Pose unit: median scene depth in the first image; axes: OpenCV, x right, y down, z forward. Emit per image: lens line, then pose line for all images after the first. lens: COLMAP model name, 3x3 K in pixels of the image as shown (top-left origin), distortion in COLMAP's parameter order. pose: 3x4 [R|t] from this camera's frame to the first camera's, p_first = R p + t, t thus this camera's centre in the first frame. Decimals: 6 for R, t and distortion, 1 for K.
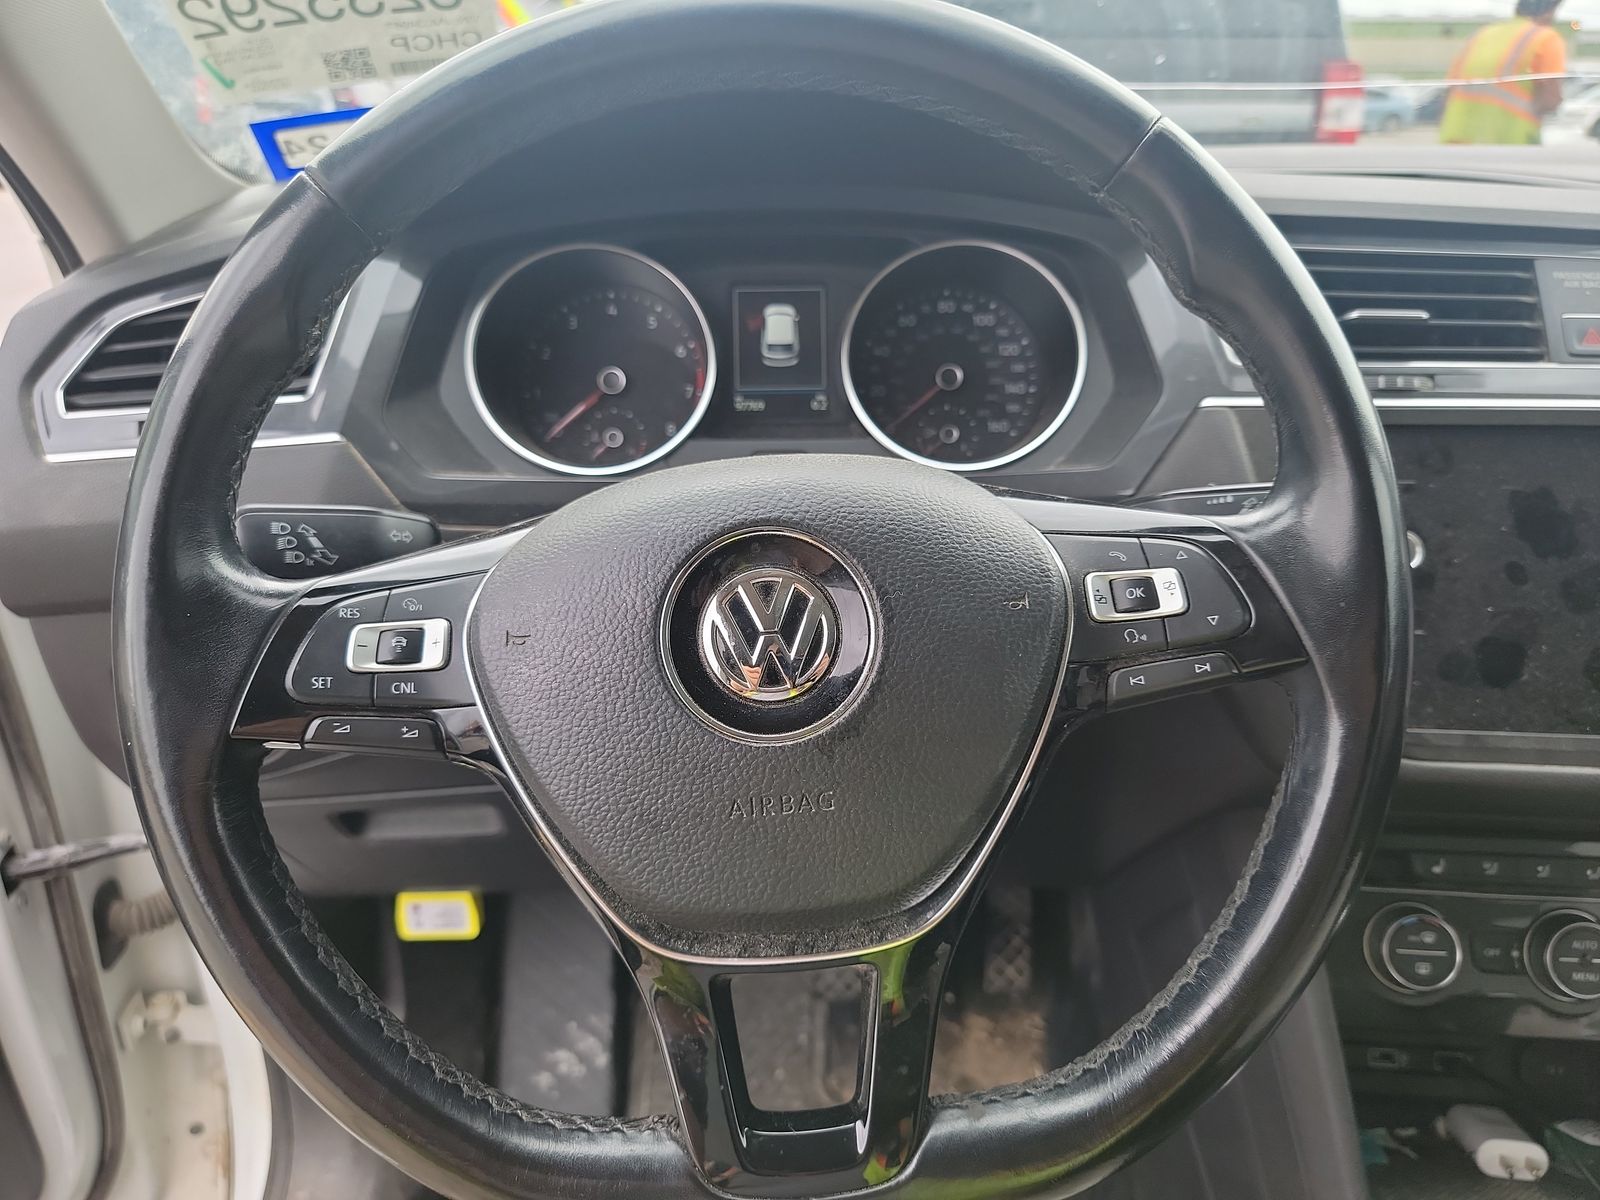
lens RADIAL K [[1115.8, 0, 799.1], [0, 1115.8, 607.0], [0, 0, 1]] dist [0.014260, -0.004210]
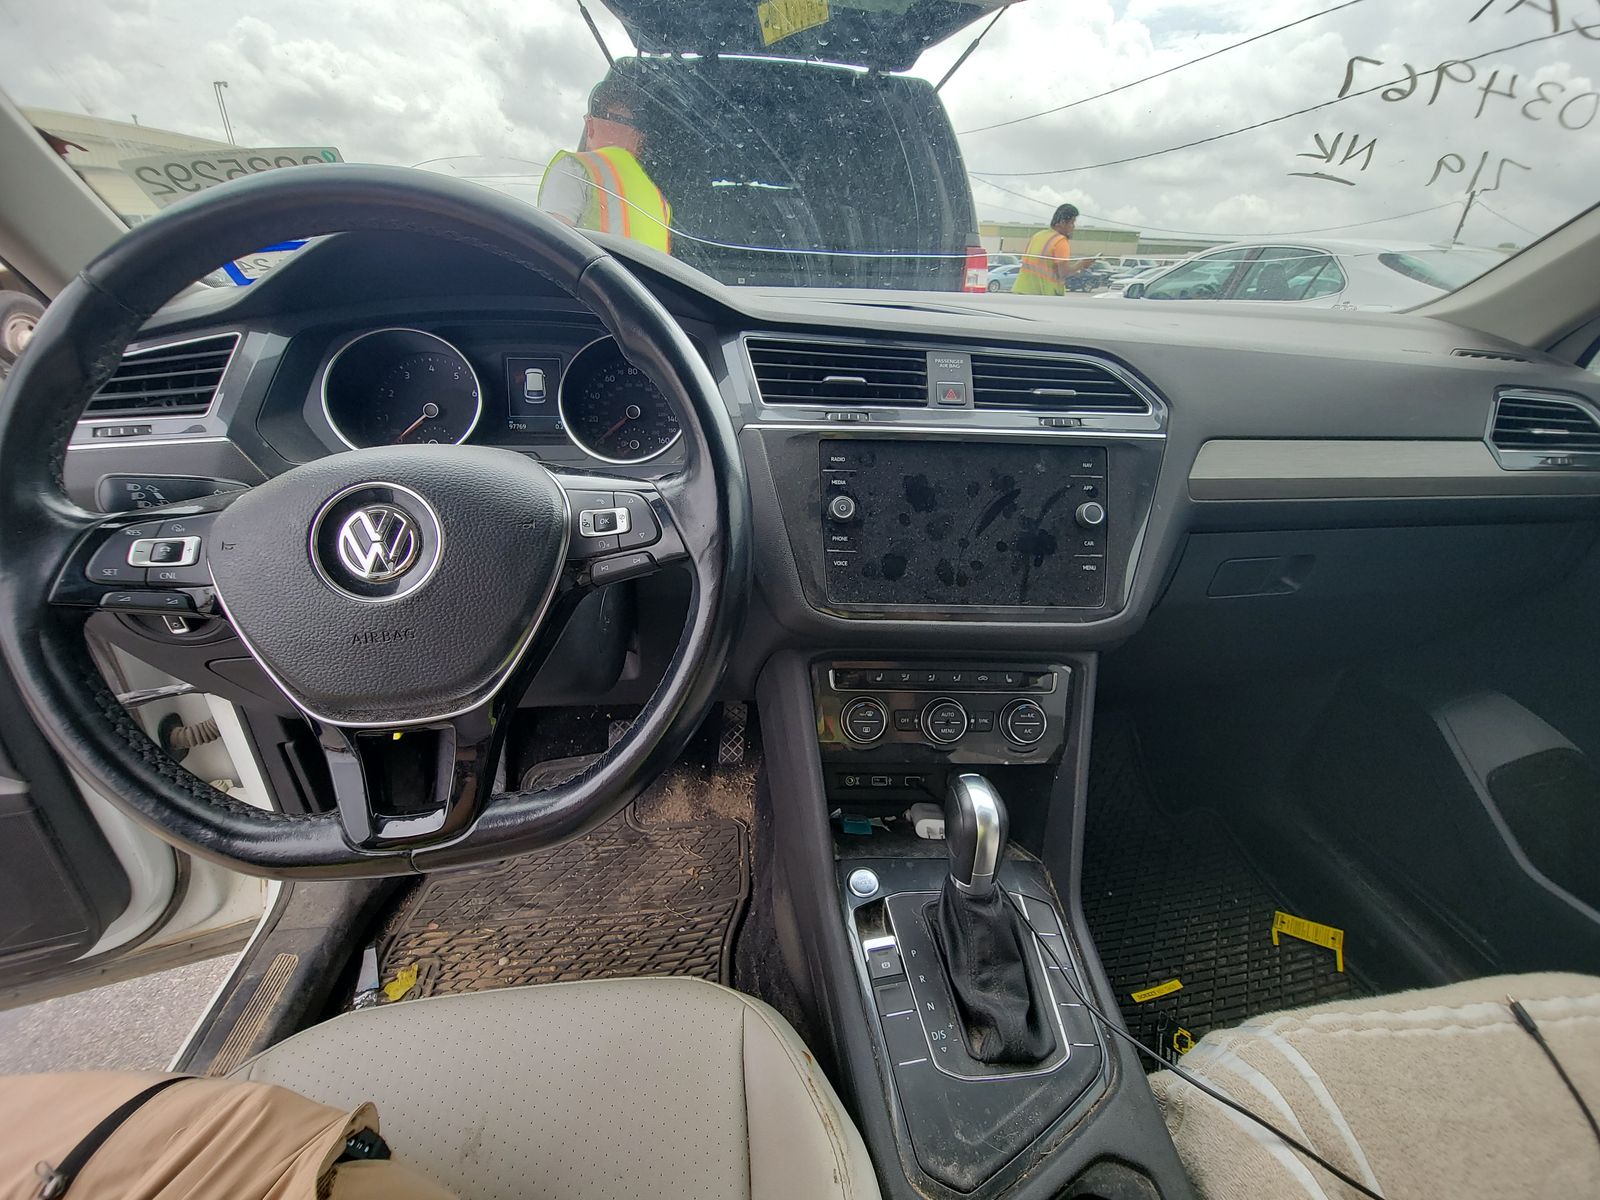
lens RADIAL K [[645.6, 0, 800.8], [0, 645.6, 589.4], [0, 0, 1]] dist [-0.001803, 0.000020]
pose [[0.994240, -0.010995, 0.106610, 0.501027], [0.006301, 0.999000, 0.044263, 0.054355], [-0.106990, -0.043336, 0.993315, -0.093404]]
